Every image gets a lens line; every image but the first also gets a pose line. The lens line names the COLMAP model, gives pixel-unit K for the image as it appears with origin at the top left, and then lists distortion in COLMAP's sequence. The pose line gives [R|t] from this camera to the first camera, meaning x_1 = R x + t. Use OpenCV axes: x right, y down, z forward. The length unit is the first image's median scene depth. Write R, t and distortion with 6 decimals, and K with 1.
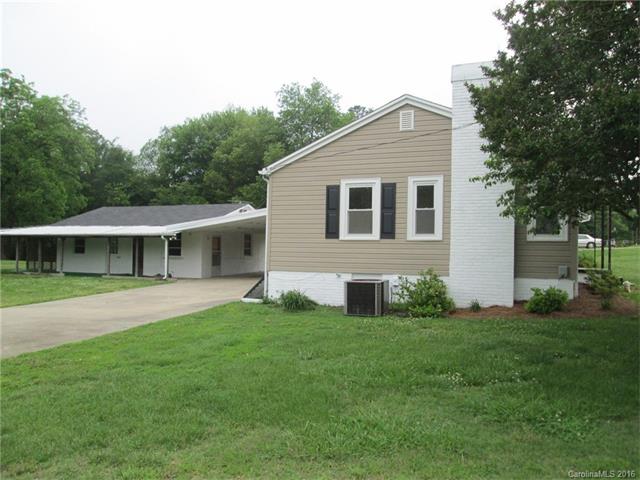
lens RADIAL K [[519.8, 0, 315.0], [0, 519.8, 235.4], [0, 0, 1]] dist [-0.068517, 0.045581]
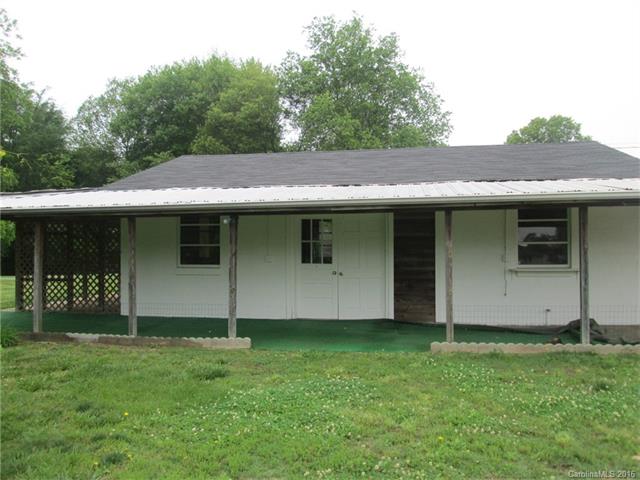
lens RADIAL K [[519.8, 0, 321.7], [0, 519.8, 252.1], [0, 0, 1]] dist [-0.068517, 0.045581]
pose [[0.974297, -0.017806, 0.224563, -0.218928], [0.009799, 0.999277, 0.036722, 0.006808], [-0.225054, -0.033578, 0.973767, 0.300225]]
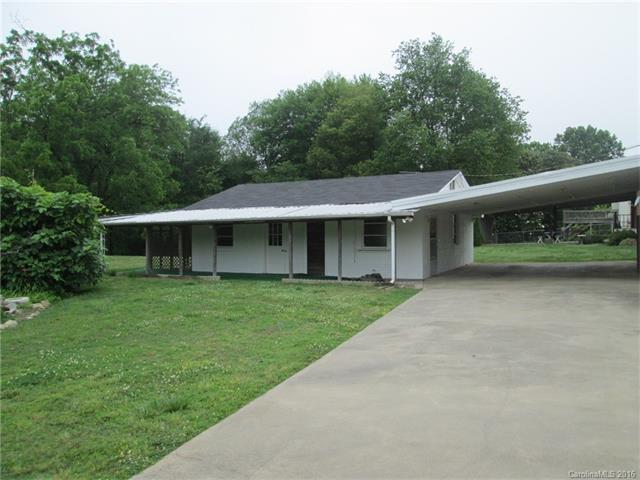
lens RADIAL K [[519.8, 0, 314.7], [0, 519.8, 245.2], [0, 0, 1]] dist [-0.068517, 0.045581]
pose [[0.994342, -0.018261, -0.104644, -0.121493], [0.022810, 0.998838, 0.042446, 0.002506], [0.103747, -0.044593, 0.993604, 0.132059]]
